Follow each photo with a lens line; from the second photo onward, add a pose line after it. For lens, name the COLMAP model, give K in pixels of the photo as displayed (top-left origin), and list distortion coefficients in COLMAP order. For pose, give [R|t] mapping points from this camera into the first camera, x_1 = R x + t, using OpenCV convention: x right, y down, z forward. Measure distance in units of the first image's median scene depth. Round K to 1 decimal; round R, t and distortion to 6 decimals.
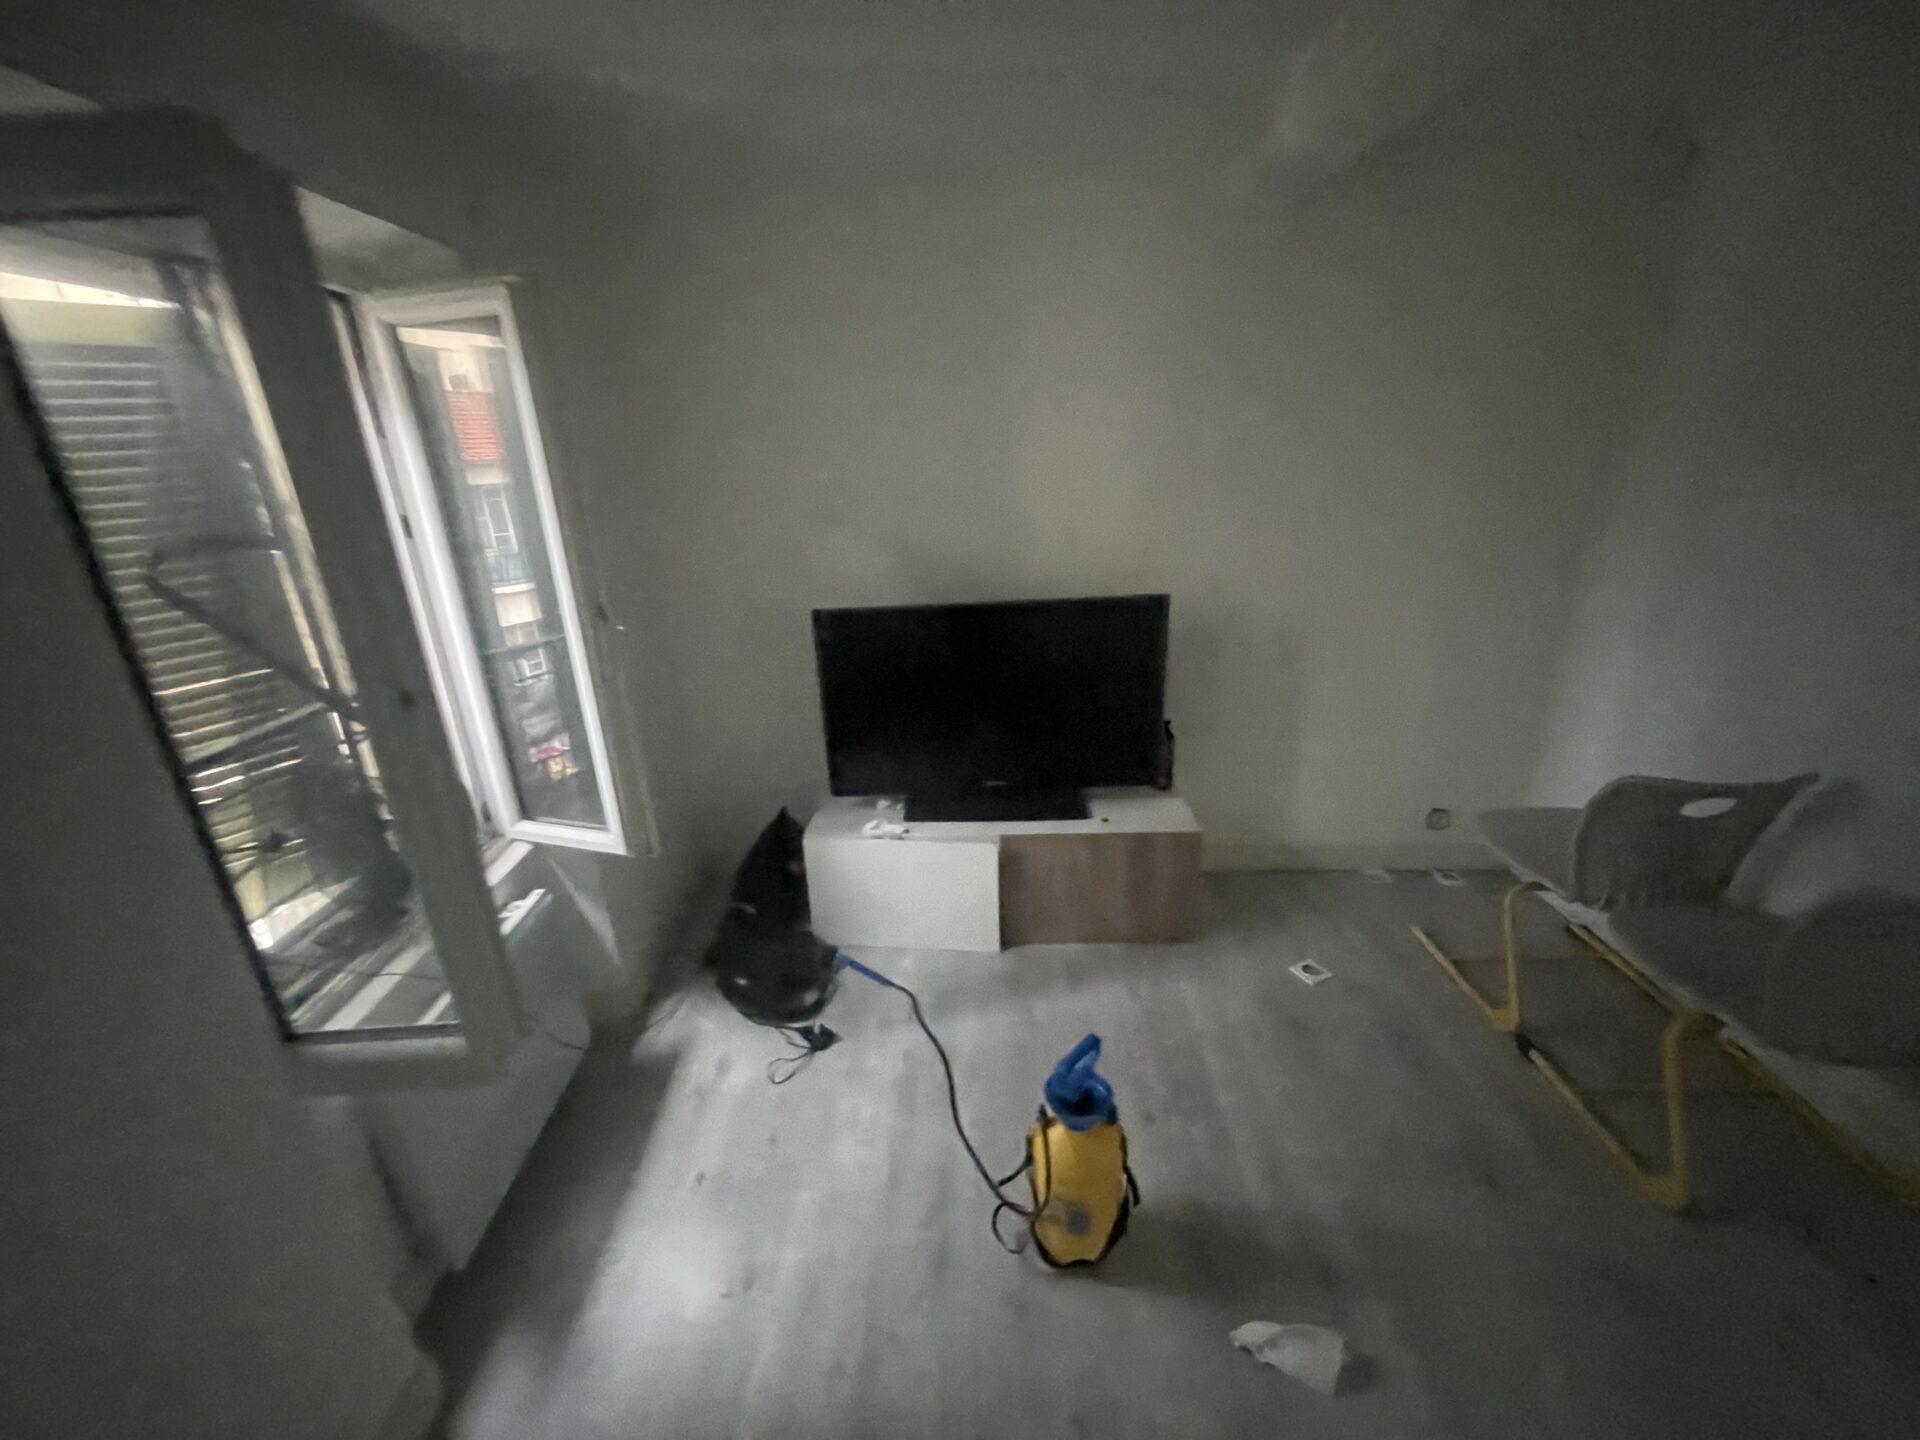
lens RADIAL K [[770.7, 0, 1007.2], [0, 770.7, 703.1], [0, 0, 1]] dist [0.001018, -0.000928]
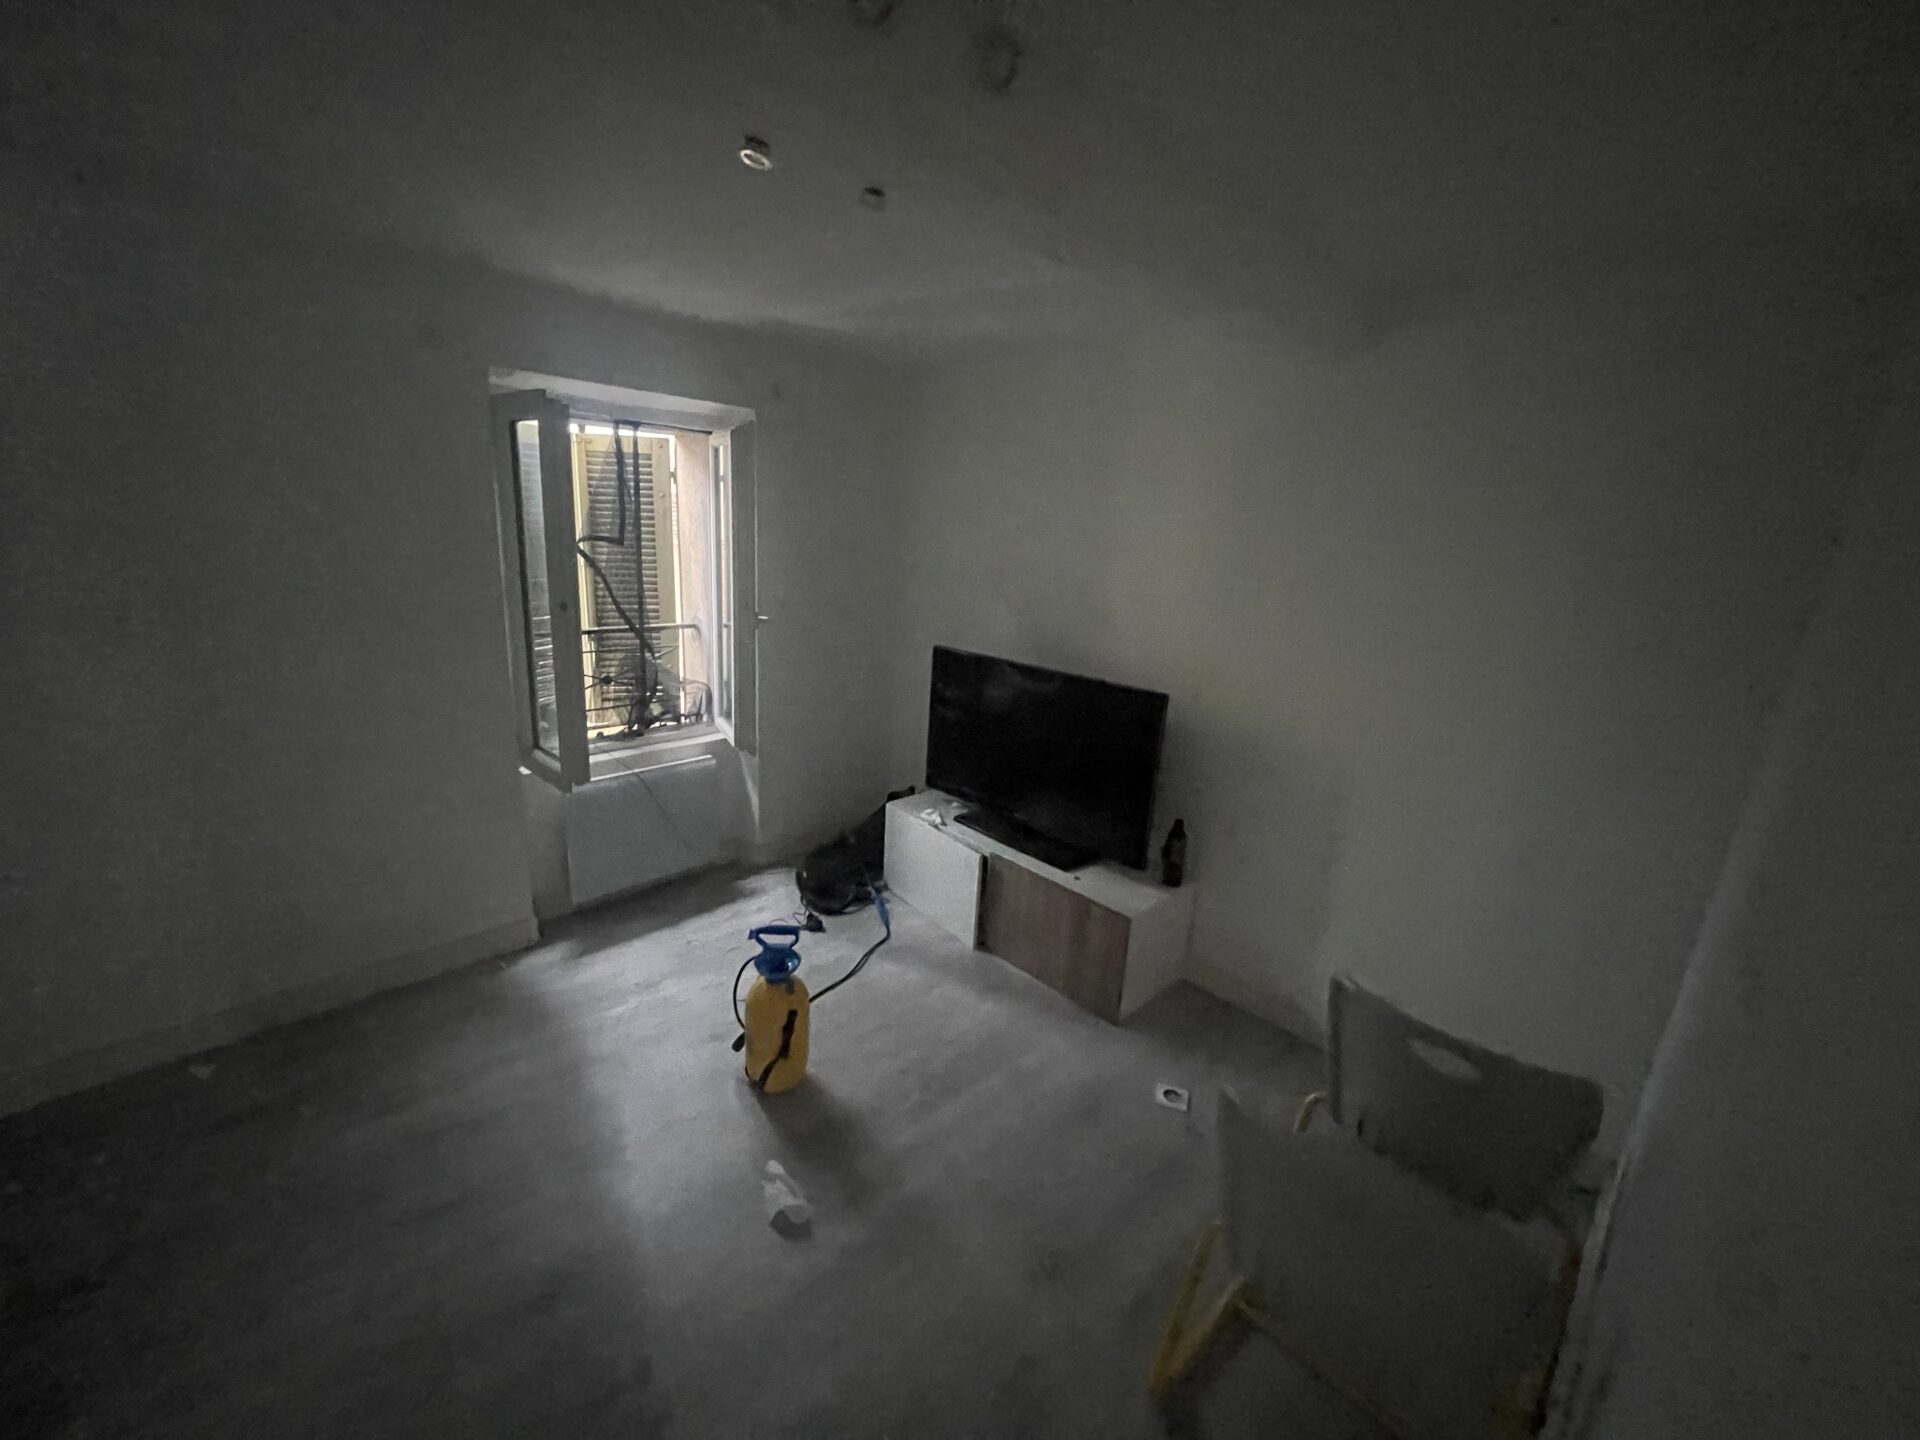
lens RADIAL K [[770.7, 0, 962.4], [0, 770.7, 724.1], [0, 0, 1]] dist [0.001018, -0.000928]
pose [[0.716099, 0.257327, -0.648834, 0.681220], [-0.308867, 0.950422, 0.036049, -0.049349], [0.625942, 0.174589, 0.760076, 0.012821]]
